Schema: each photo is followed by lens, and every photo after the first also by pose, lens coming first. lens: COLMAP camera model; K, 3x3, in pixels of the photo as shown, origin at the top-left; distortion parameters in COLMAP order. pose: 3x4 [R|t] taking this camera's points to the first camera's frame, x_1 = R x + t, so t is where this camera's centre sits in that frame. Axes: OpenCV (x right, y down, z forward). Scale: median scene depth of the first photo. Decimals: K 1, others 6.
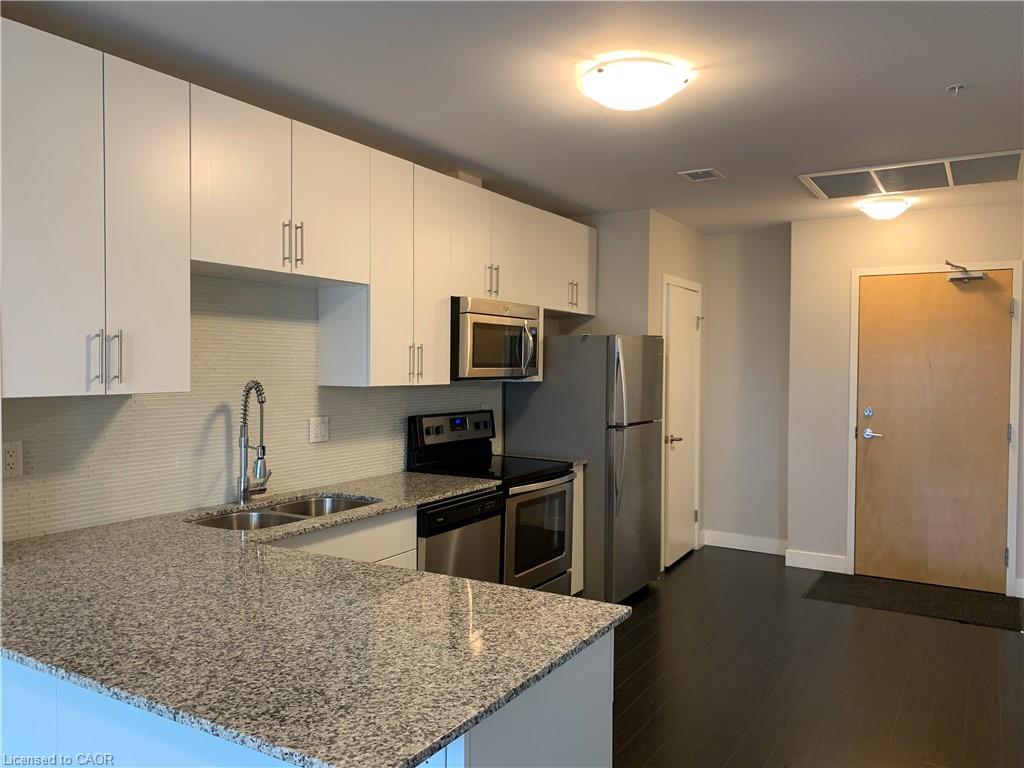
lens RADIAL K [[790.8, 0, 510.4], [0, 790.8, 381.9], [0, 0, 1]] dist [0.057386, -0.063999]
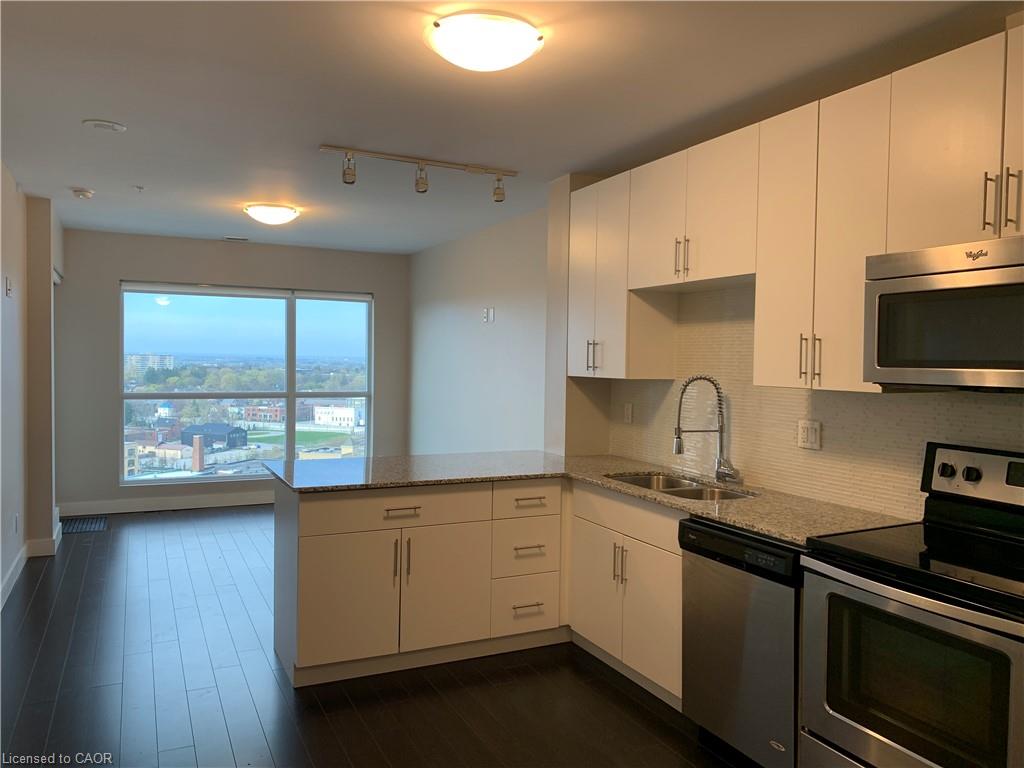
lens RADIAL K [[790.8, 0, 520.2], [0, 790.8, 382.6], [0, 0, 1]] dist [0.057386, -0.063999]
pose [[-0.548731, 0.010318, -0.835935, 0.688415], [-0.036781, 0.998658, 0.036470, -0.020049], [0.835189, 0.050758, -0.547615, 1.199321]]
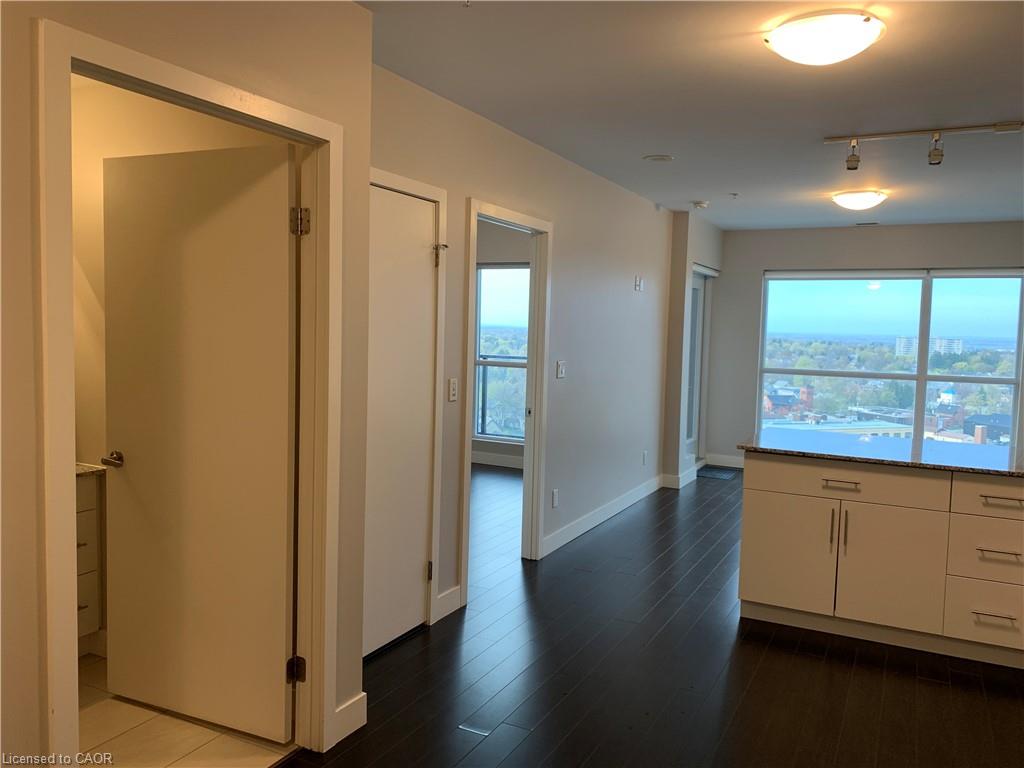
lens RADIAL K [[790.8, 0, 518.8], [0, 790.8, 377.3], [0, 0, 1]] dist [0.057386, -0.063999]
pose [[-0.996661, -0.028814, -0.076392, 0.438788], [-0.035378, 0.995665, 0.086021, -0.030632], [0.073582, 0.088437, -0.993360, 1.538764]]
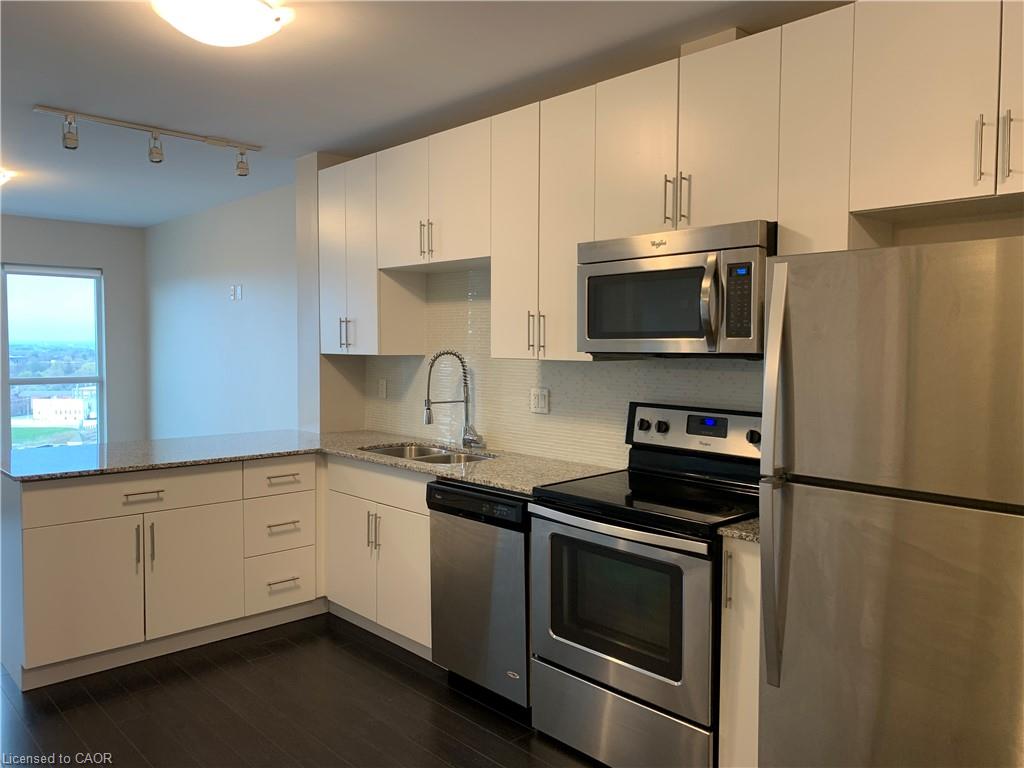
lens RADIAL K [[790.8, 0, 514.6], [0, 790.8, 379.4], [0, 0, 1]] dist [0.057386, -0.063999]
pose [[-0.286491, 0.036409, -0.957391, 0.728823], [-0.026710, 0.998586, 0.045968, -0.013138], [0.957711, 0.038741, -0.285113, 1.237147]]
